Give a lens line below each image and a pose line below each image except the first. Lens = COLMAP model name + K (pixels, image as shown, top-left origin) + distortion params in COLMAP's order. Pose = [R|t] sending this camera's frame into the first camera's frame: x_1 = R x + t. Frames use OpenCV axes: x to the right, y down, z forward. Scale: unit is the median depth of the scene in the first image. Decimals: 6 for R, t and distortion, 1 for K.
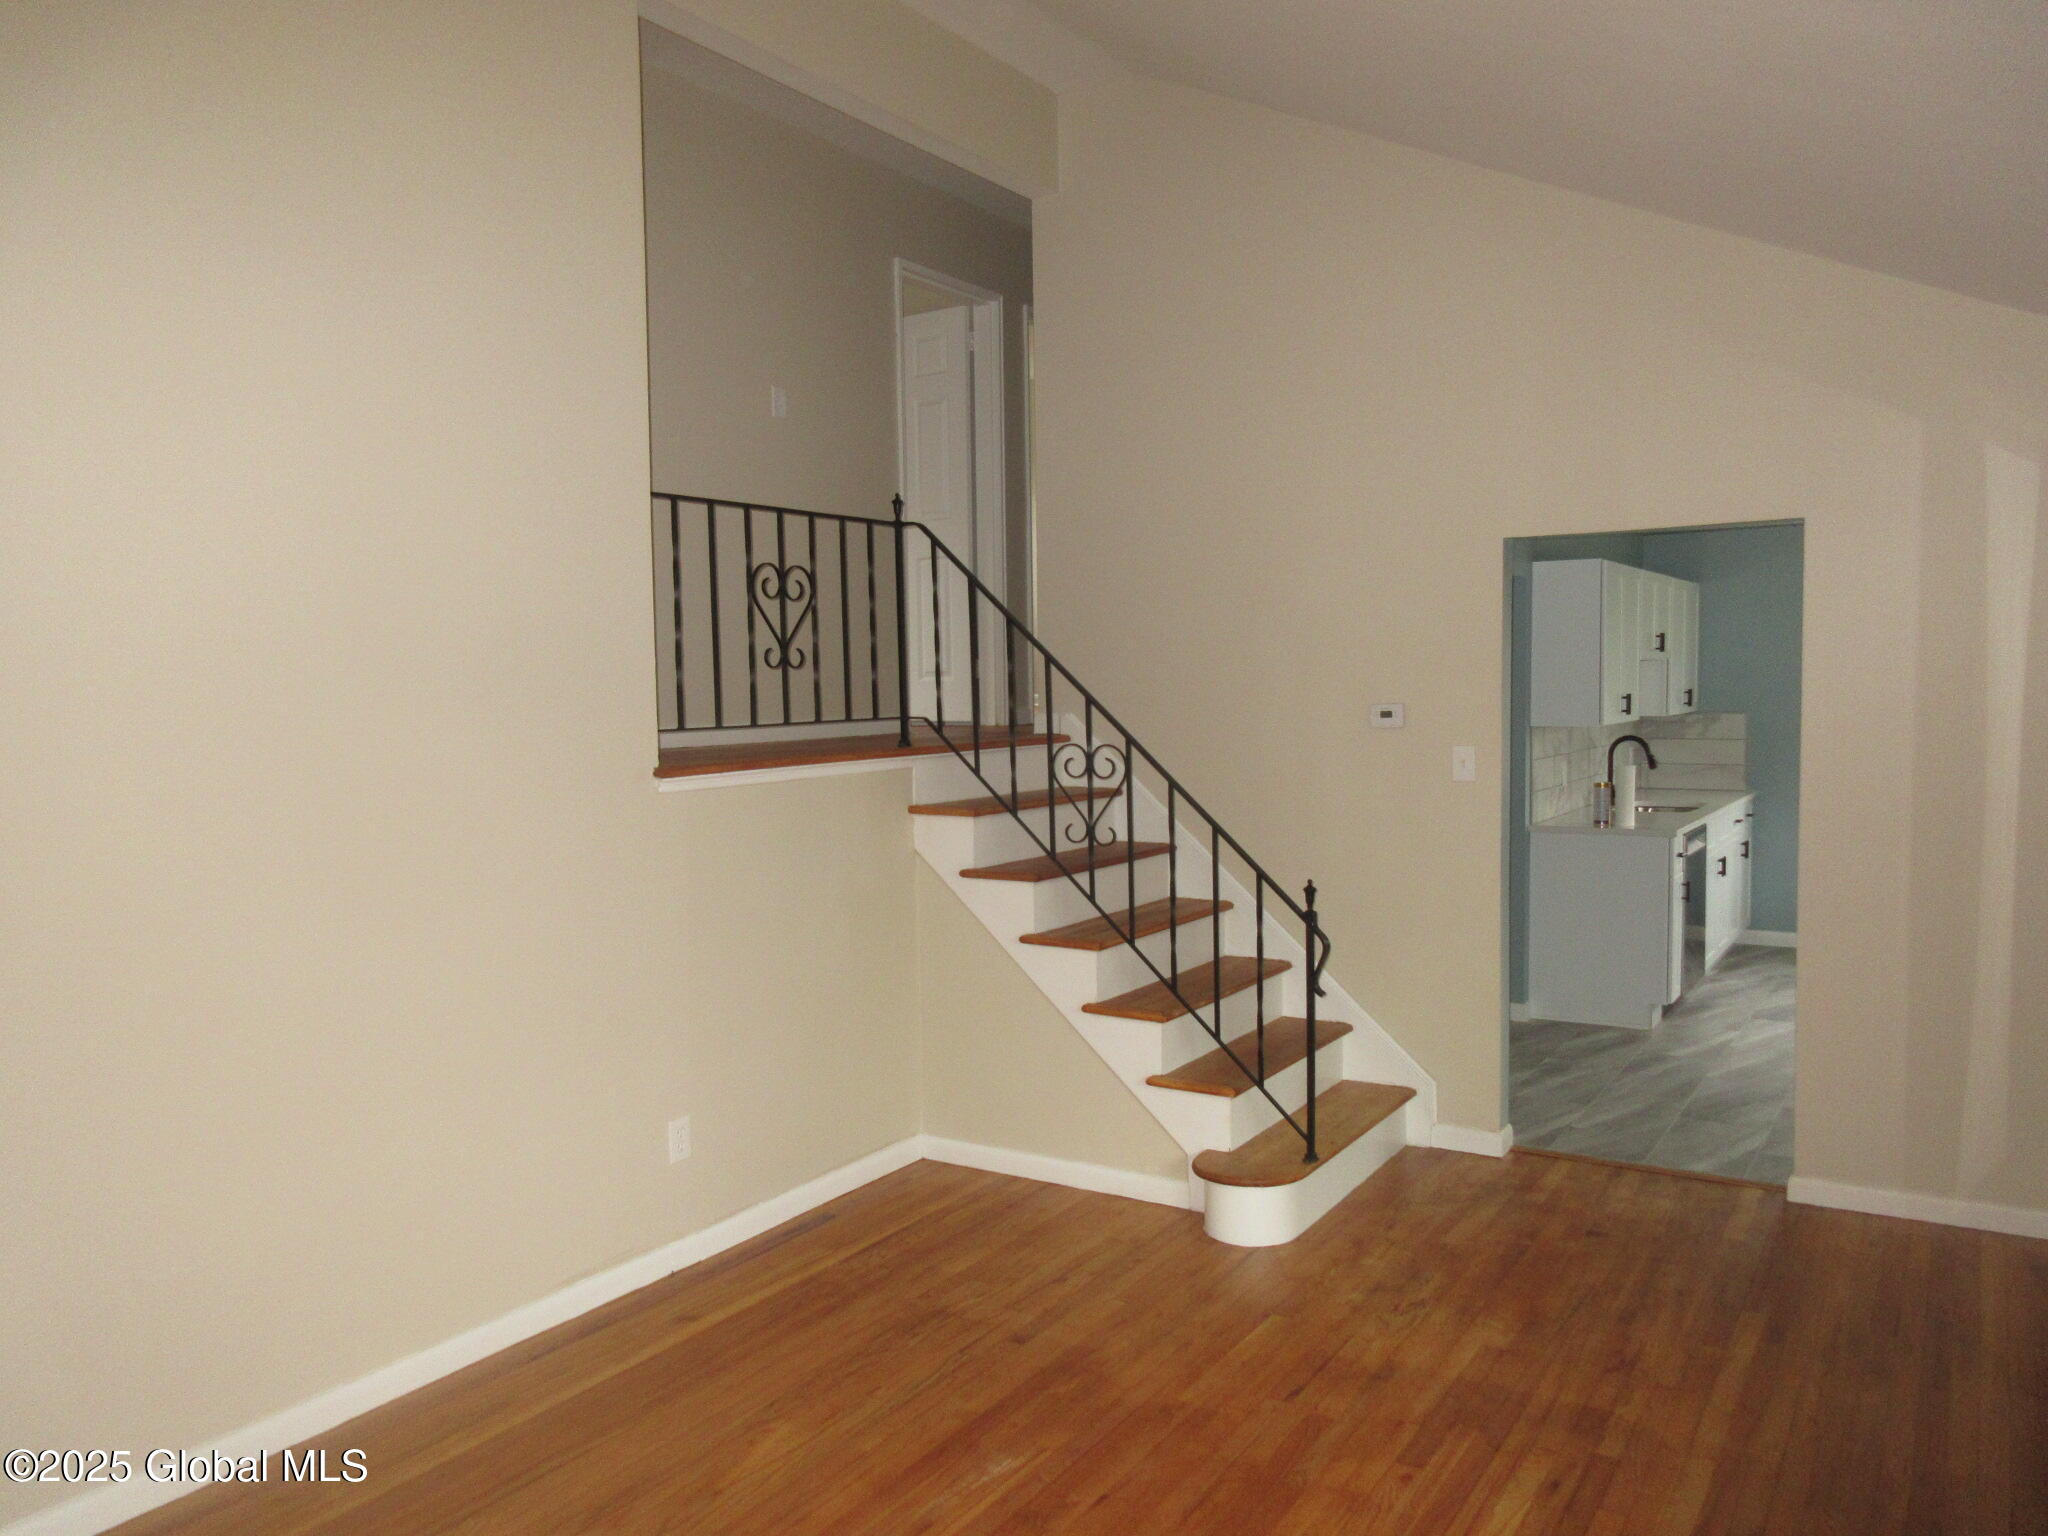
lens RADIAL K [[1522.7, 0, 1026.4], [0, 1522.7, 773.7], [0, 0, 1]] dist [0.004437, -0.003195]
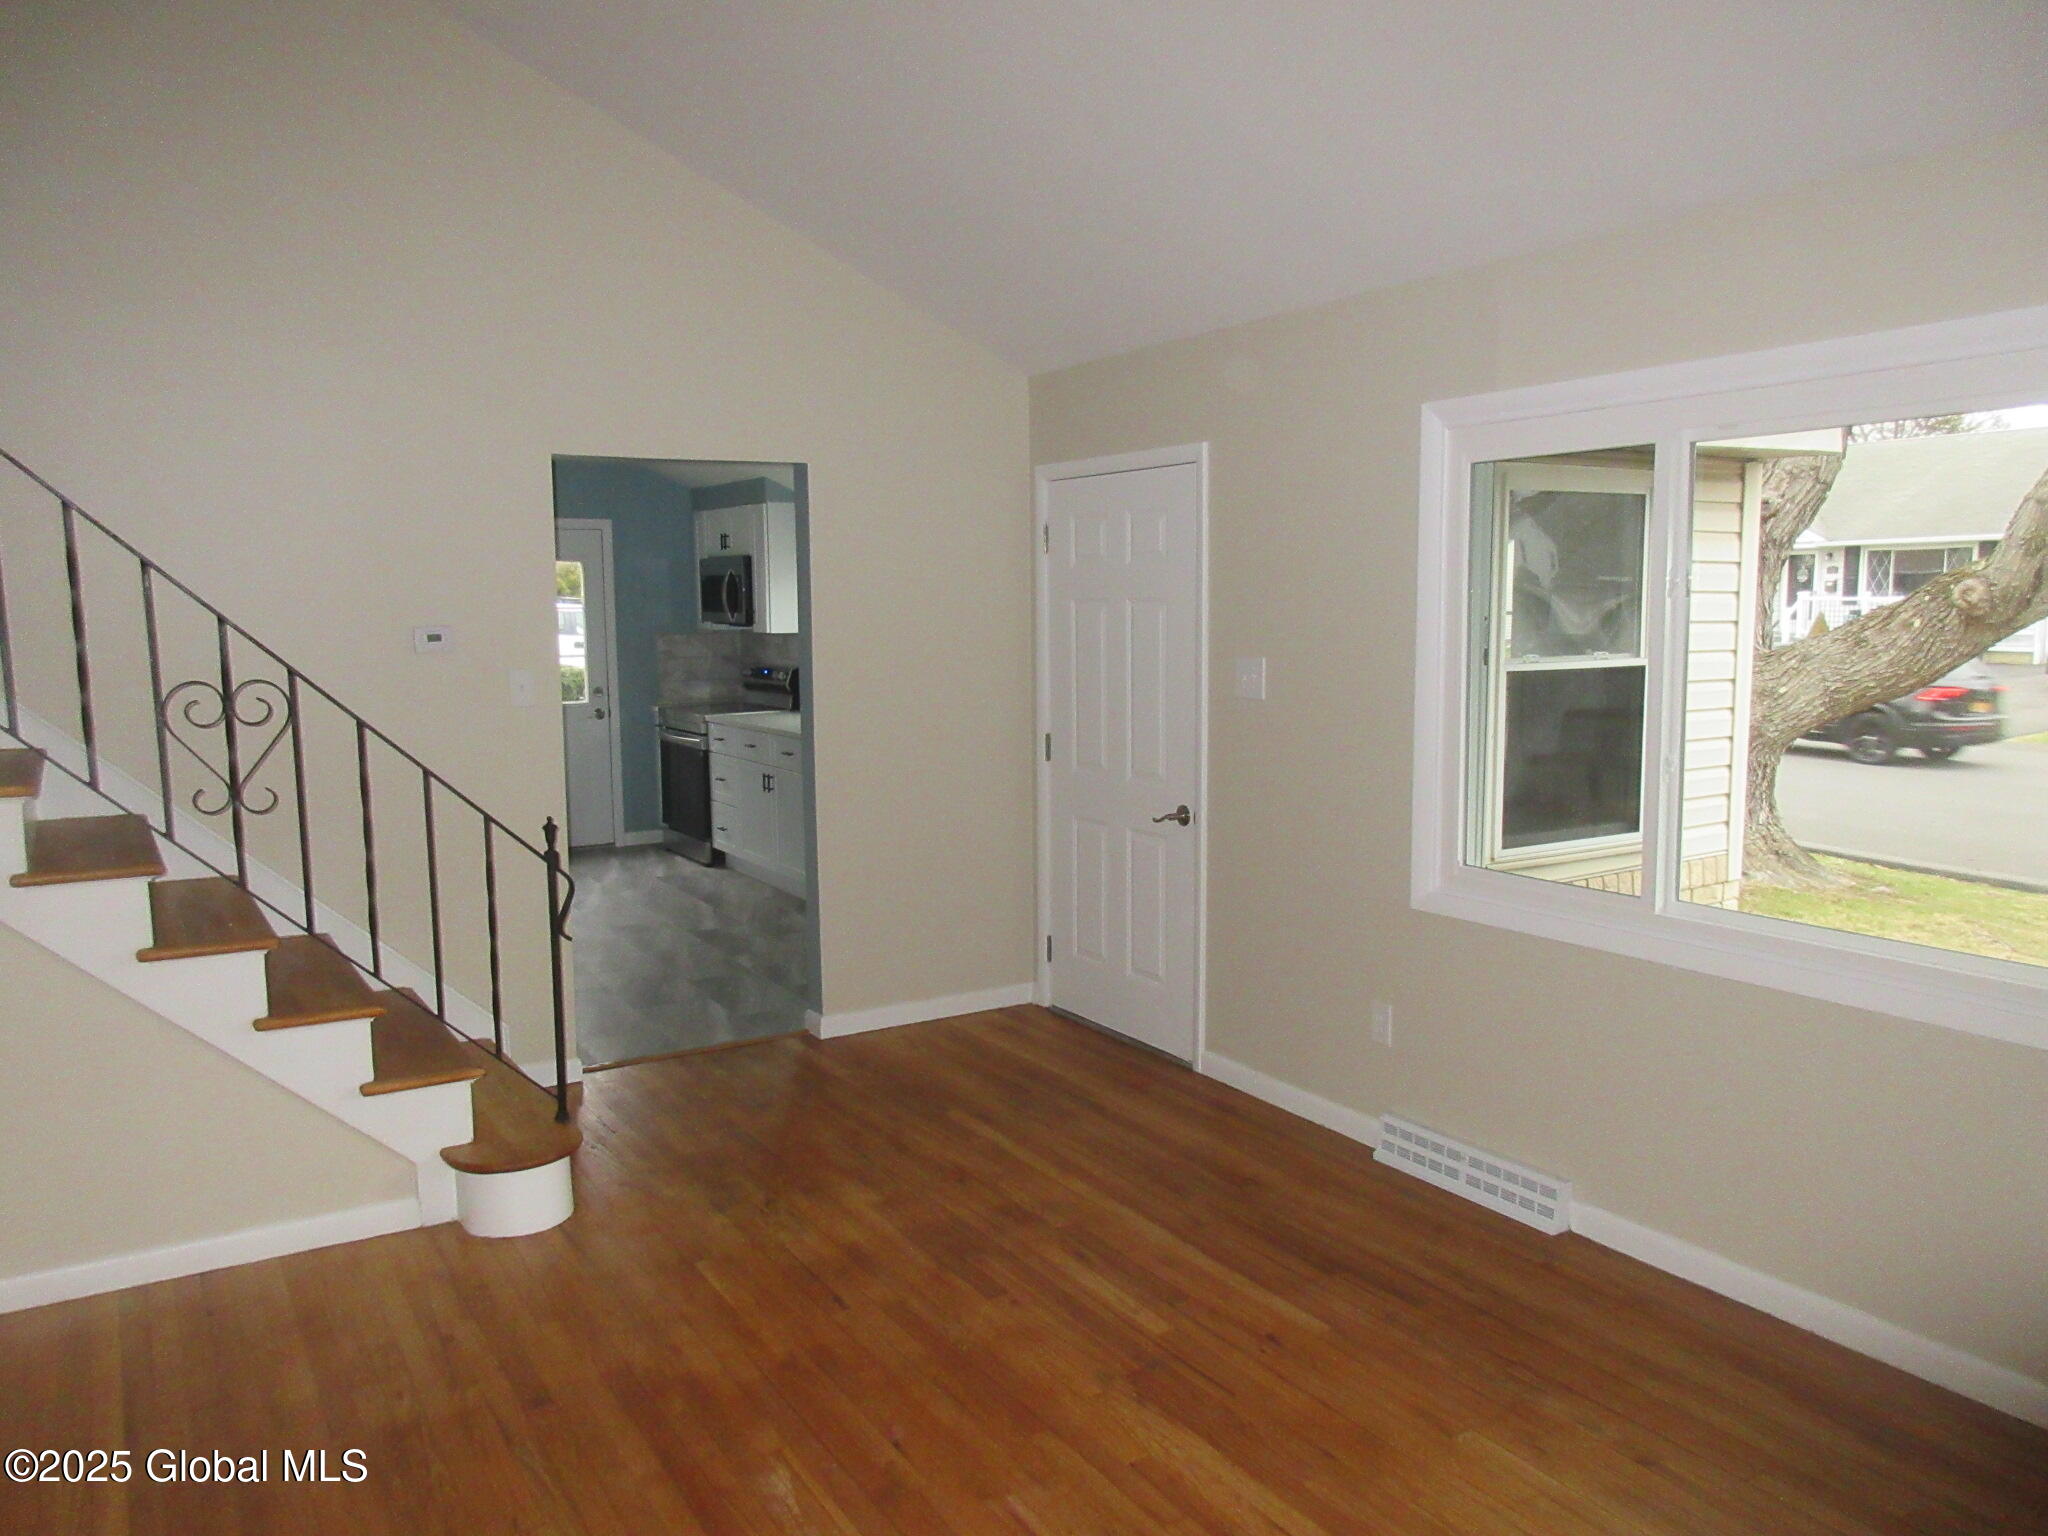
lens RADIAL K [[1522.7, 0, 1026.4], [0, 1522.7, 773.7], [0, 0, 1]] dist [0.004437, -0.003195]
pose [[0.437516, -0.092937, 0.894395, -0.518827], [0.054543, 0.995556, 0.076768, -0.010858], [-0.897555, 0.015196, 0.440641, 0.351431]]
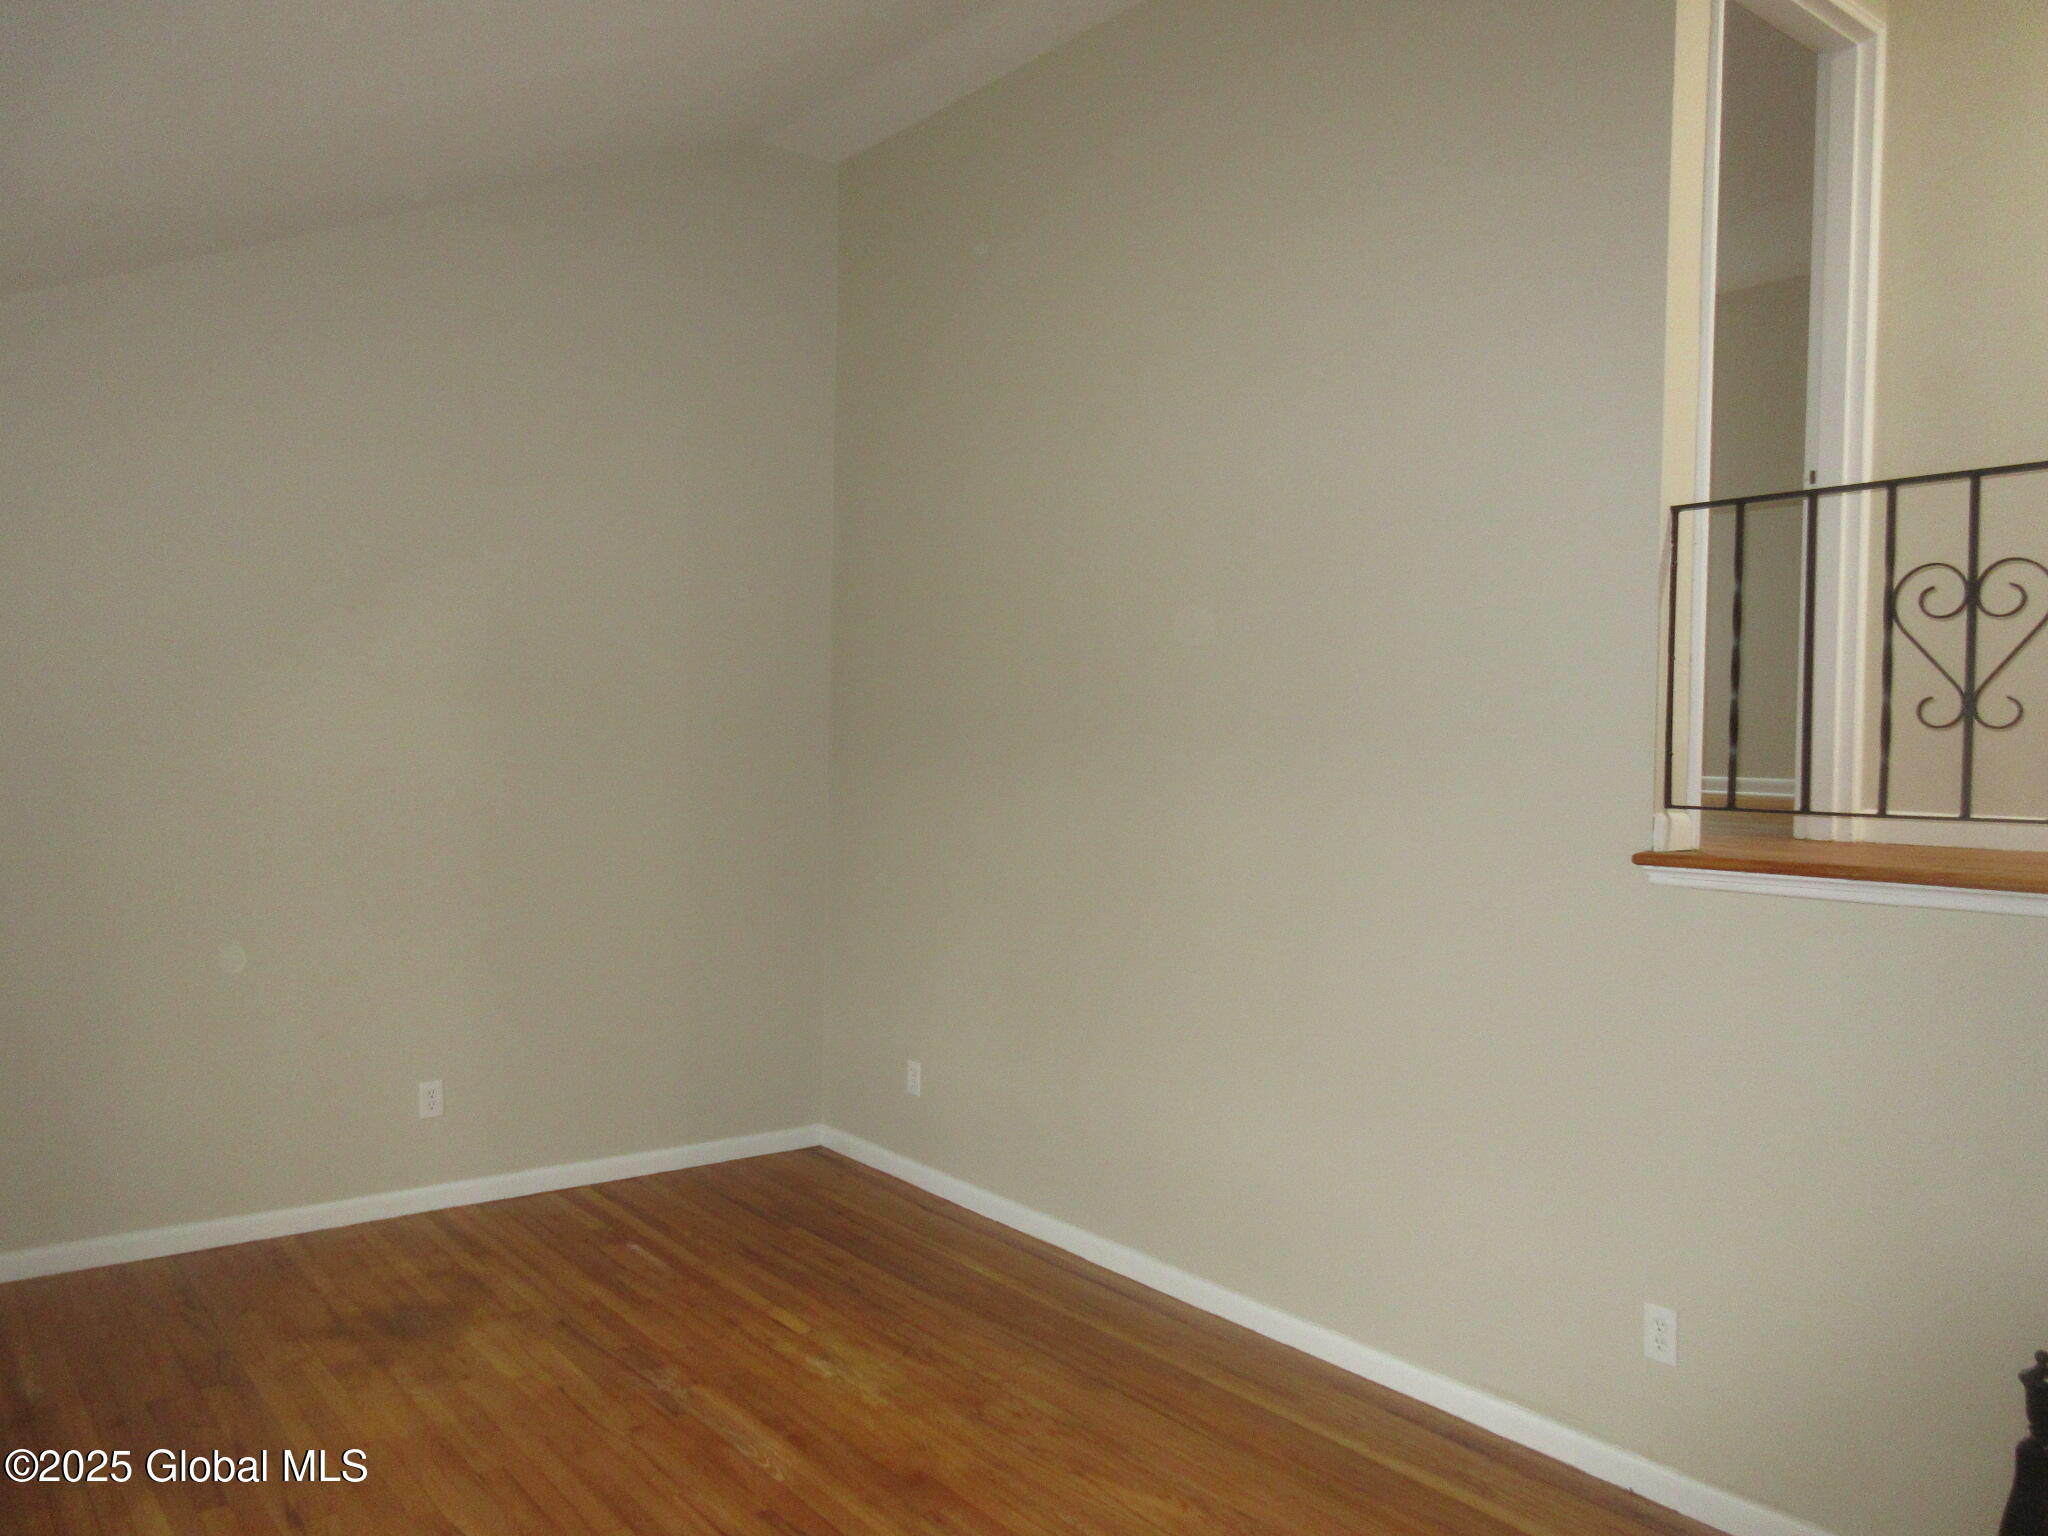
lens RADIAL K [[1522.7, 0, 1026.4], [0, 1522.7, 773.7], [0, 0, 1]] dist [0.004437, -0.003195]
pose [[-0.320032, 0.029254, -0.946955, 0.601316], [-0.070943, 0.995977, 0.054744, -0.063363], [0.944747, 0.084700, -0.316670, 0.915507]]
